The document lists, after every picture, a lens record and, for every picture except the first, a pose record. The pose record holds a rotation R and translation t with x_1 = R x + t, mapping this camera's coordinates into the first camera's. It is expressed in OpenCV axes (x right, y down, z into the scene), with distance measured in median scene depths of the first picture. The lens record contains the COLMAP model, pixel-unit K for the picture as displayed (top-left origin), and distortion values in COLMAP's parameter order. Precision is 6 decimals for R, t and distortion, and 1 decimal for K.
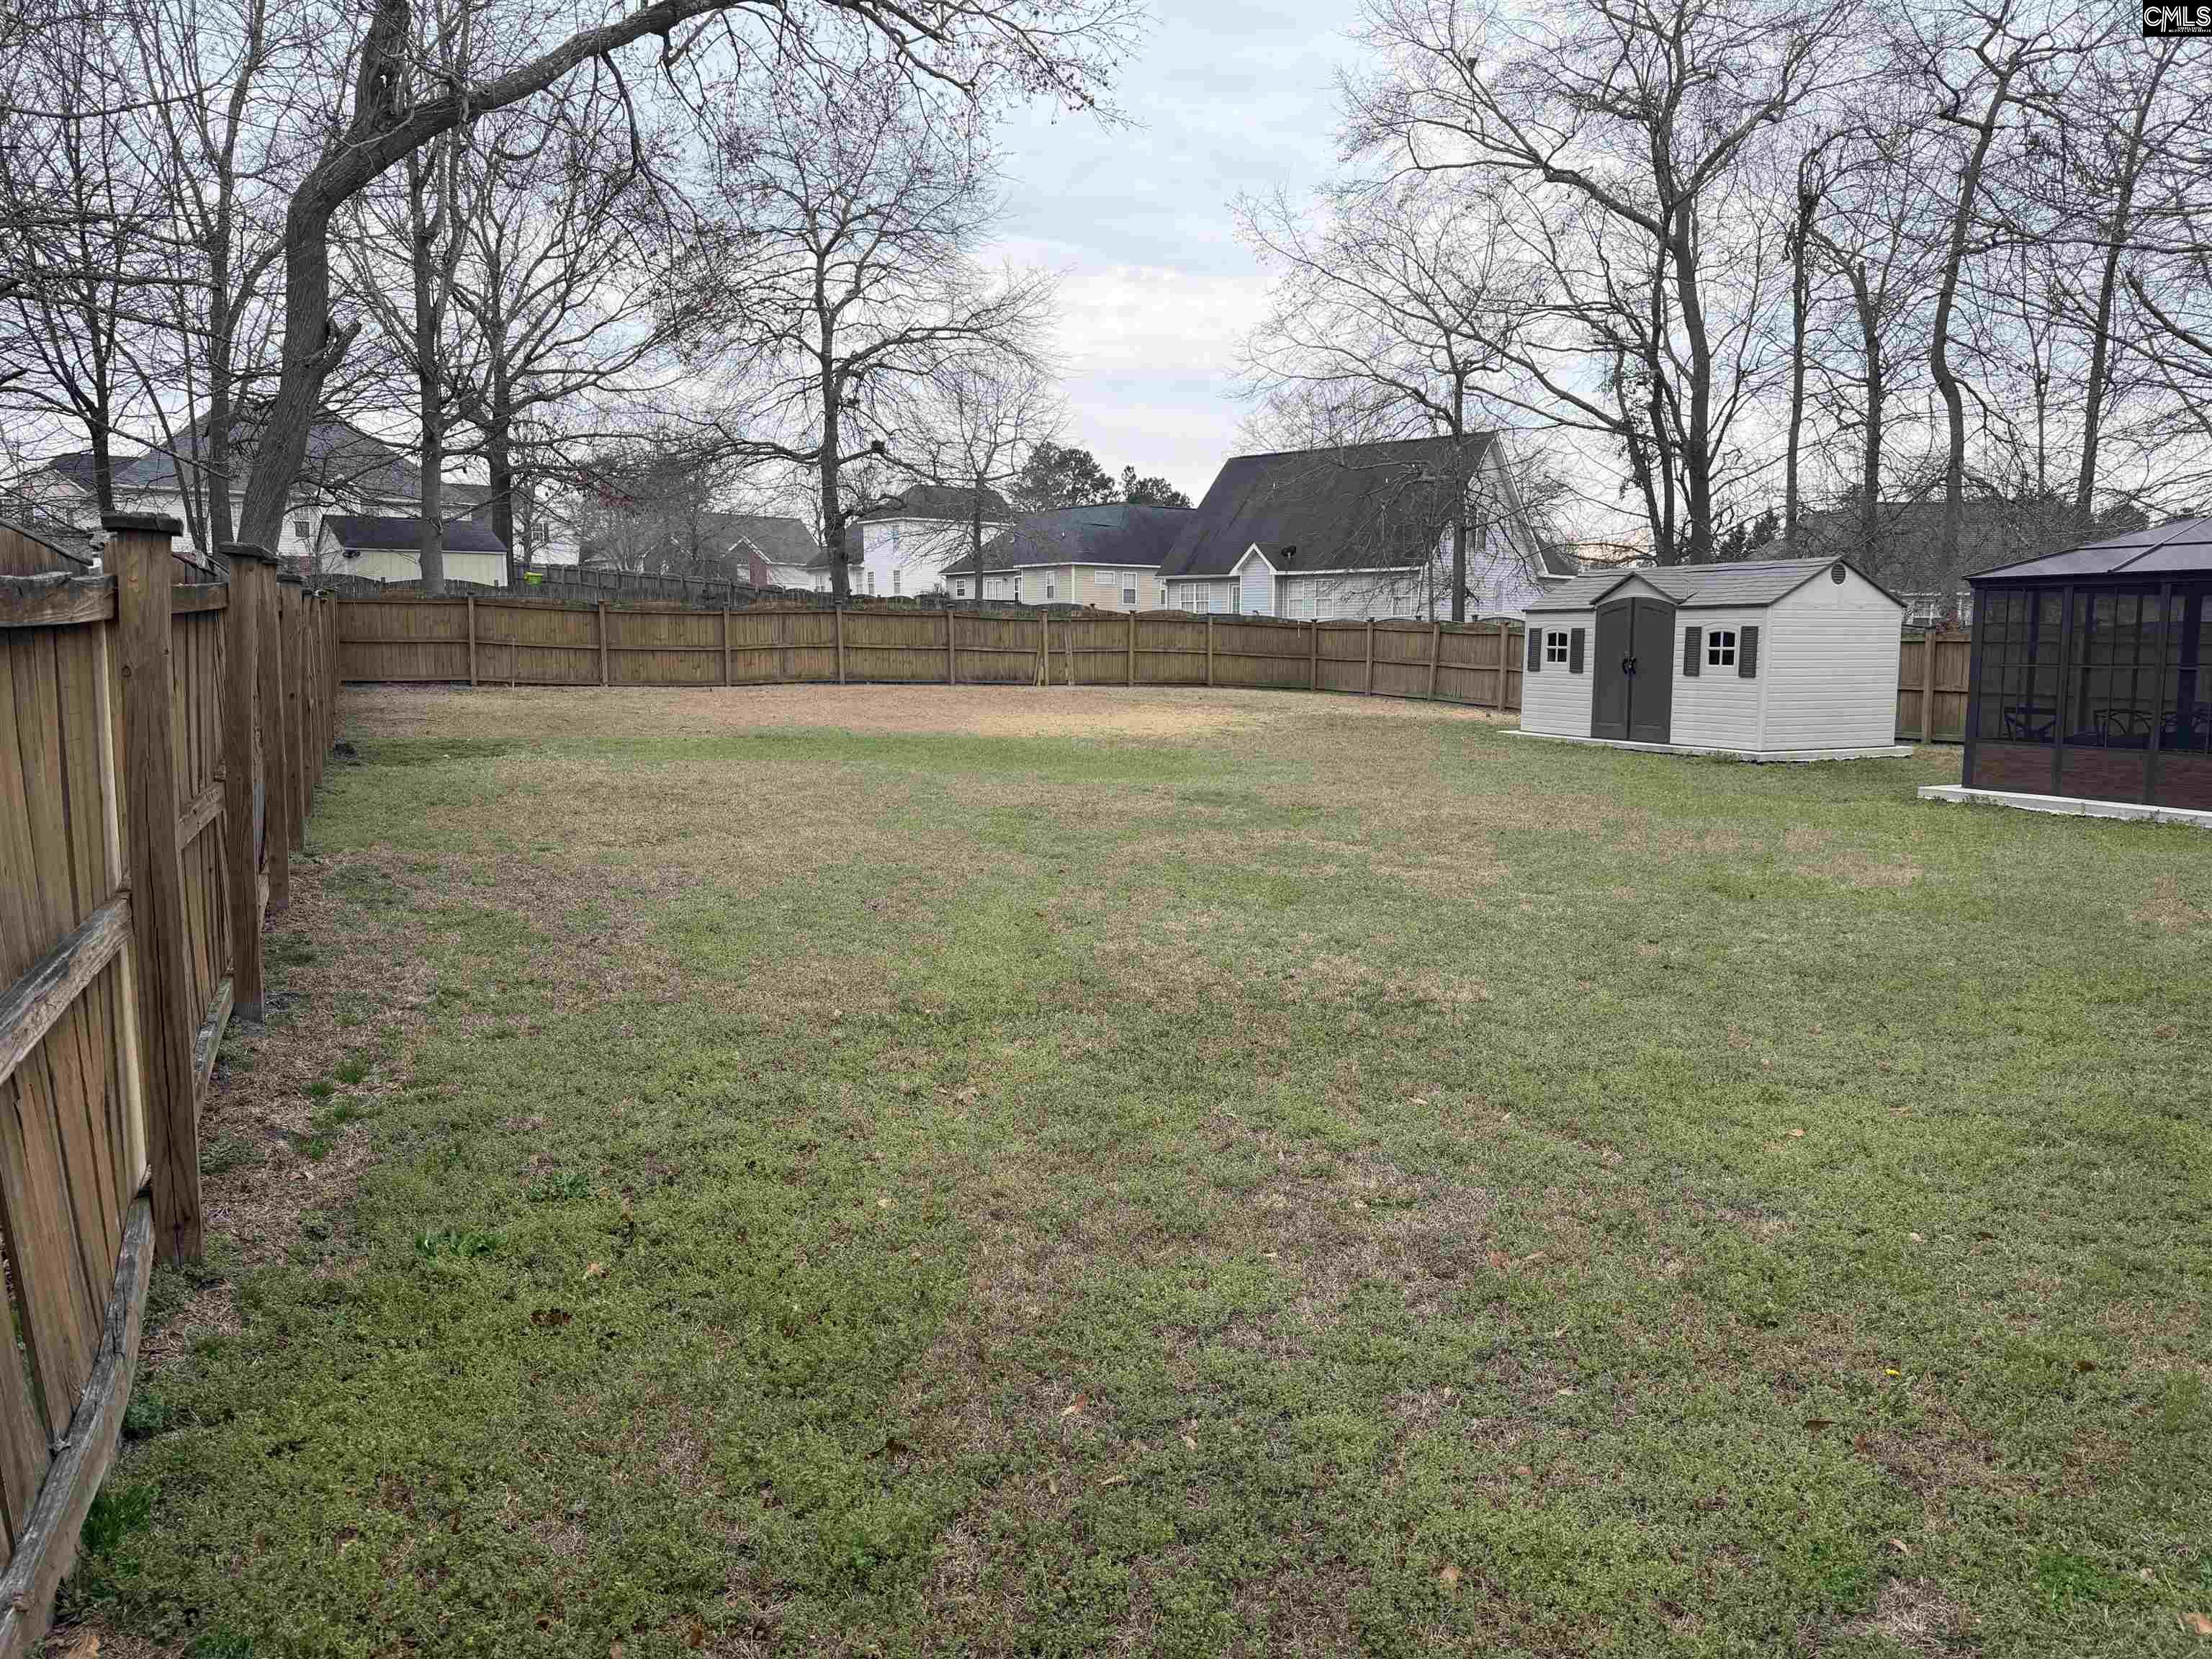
lens RADIAL K [[1575.7, 0, 1073.9], [0, 1575.7, 832.1], [0, 0, 1]] dist [0.090124, -0.173657]
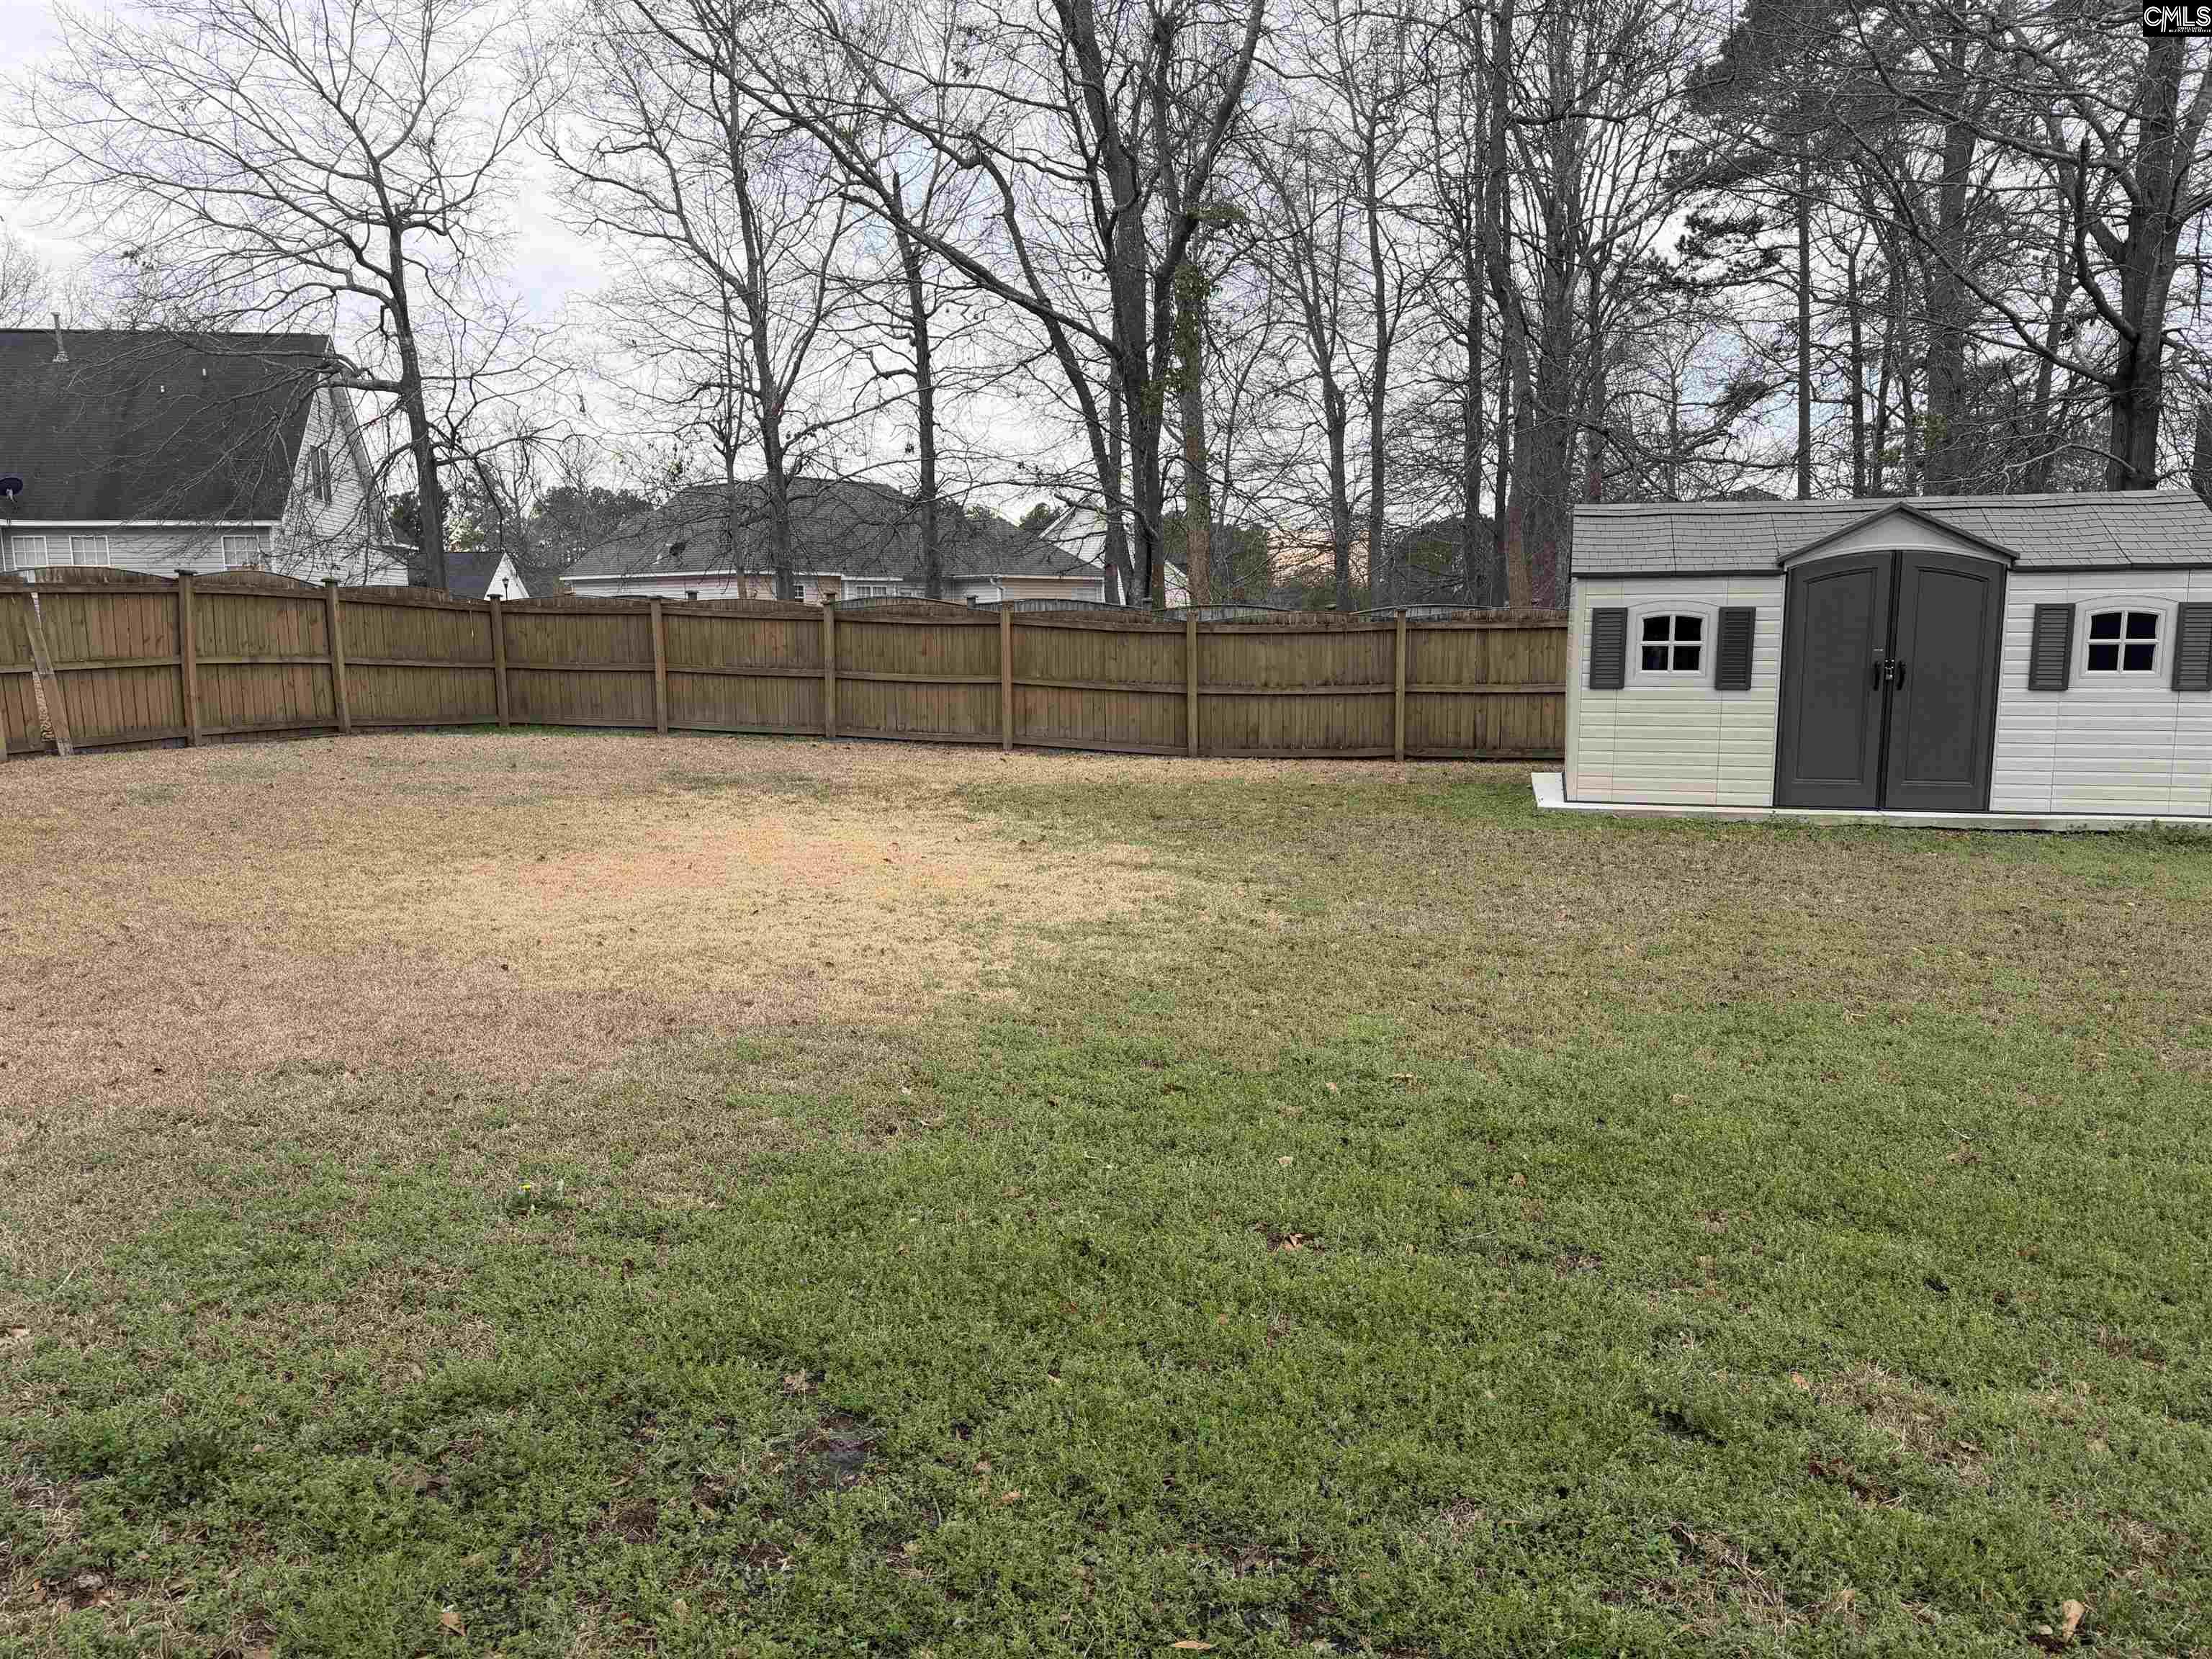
lens RADIAL K [[1578.0, 0, 1099.4], [0, 1578.0, 825.2], [0, 0, 1]] dist [0.014537, -0.001152]
pose [[0.625911, -0.107816, 0.772406, -0.167180], [0.104199, 0.993079, 0.054182, -0.074111], [-0.772902, 0.046571, 0.632814, 0.576796]]
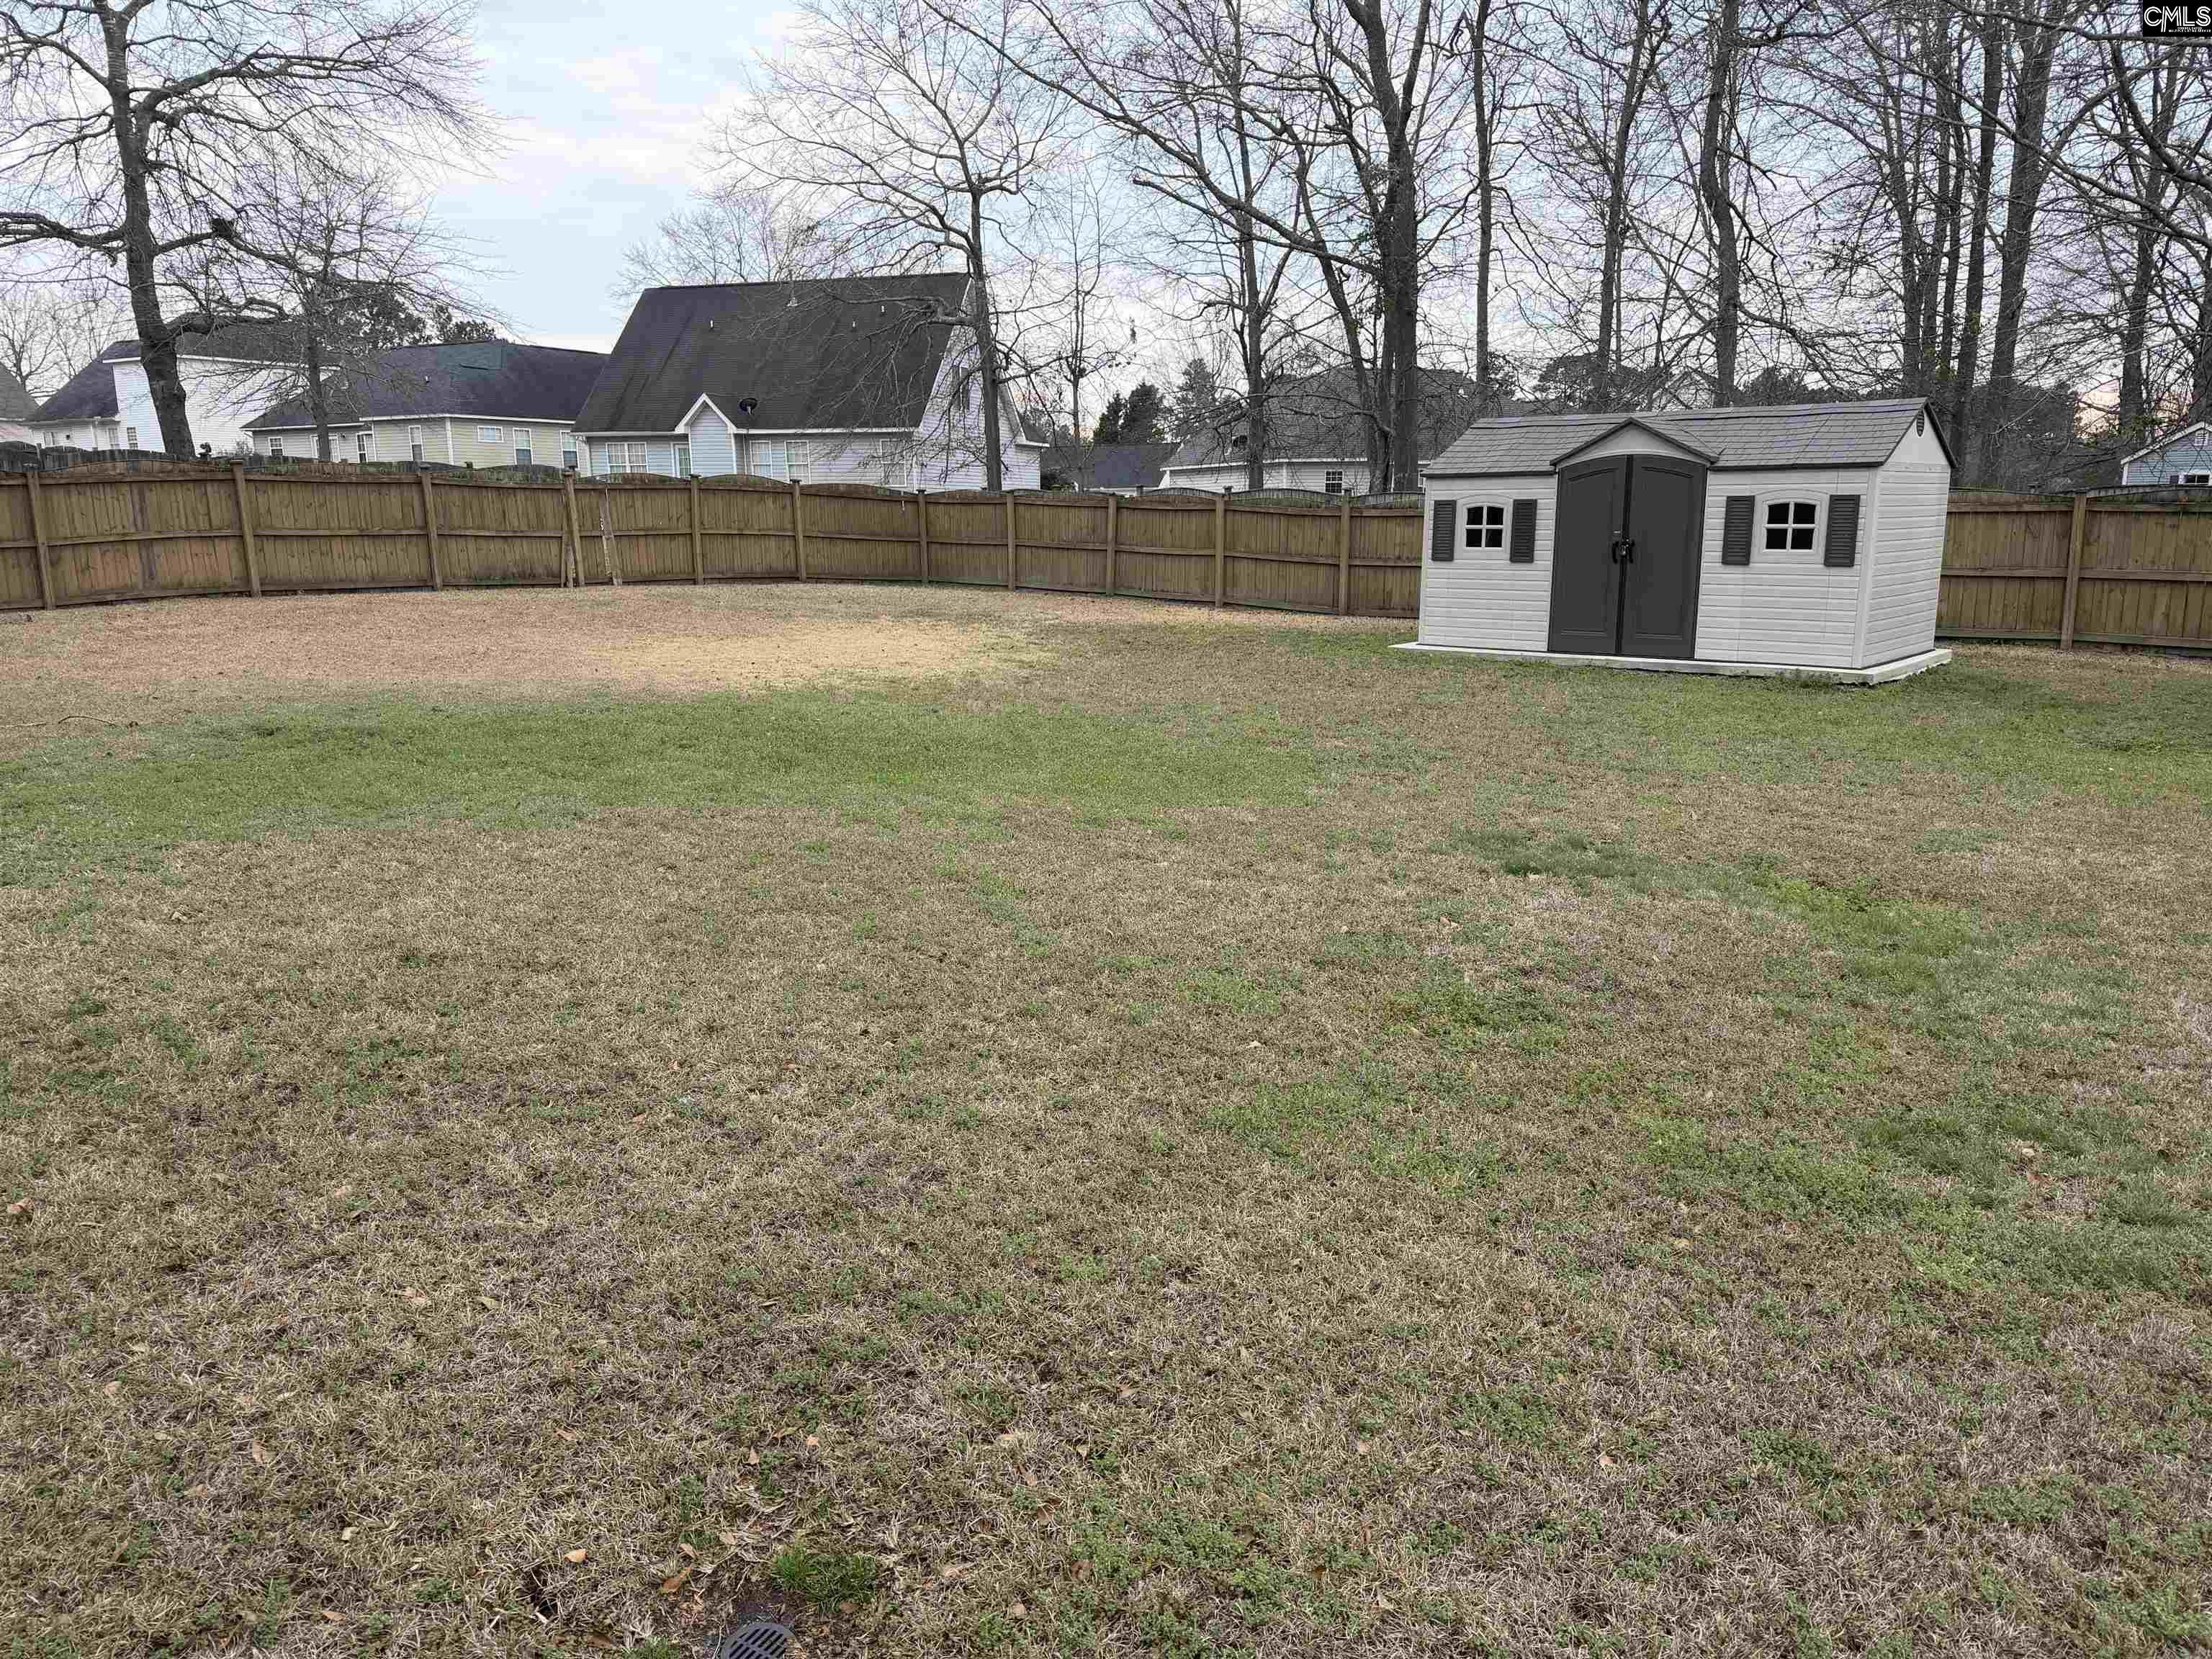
lens RADIAL K [[1557.8, 0, 1119.2], [0, 1557.8, 824.0], [0, 0, 1]] dist [0.088000, -0.124278]
pose [[0.902885, -0.095184, 0.419212, -0.110801], [0.062326, 0.993860, 0.091426, -0.041036], [-0.425340, -0.056419, 0.903273, 0.297739]]
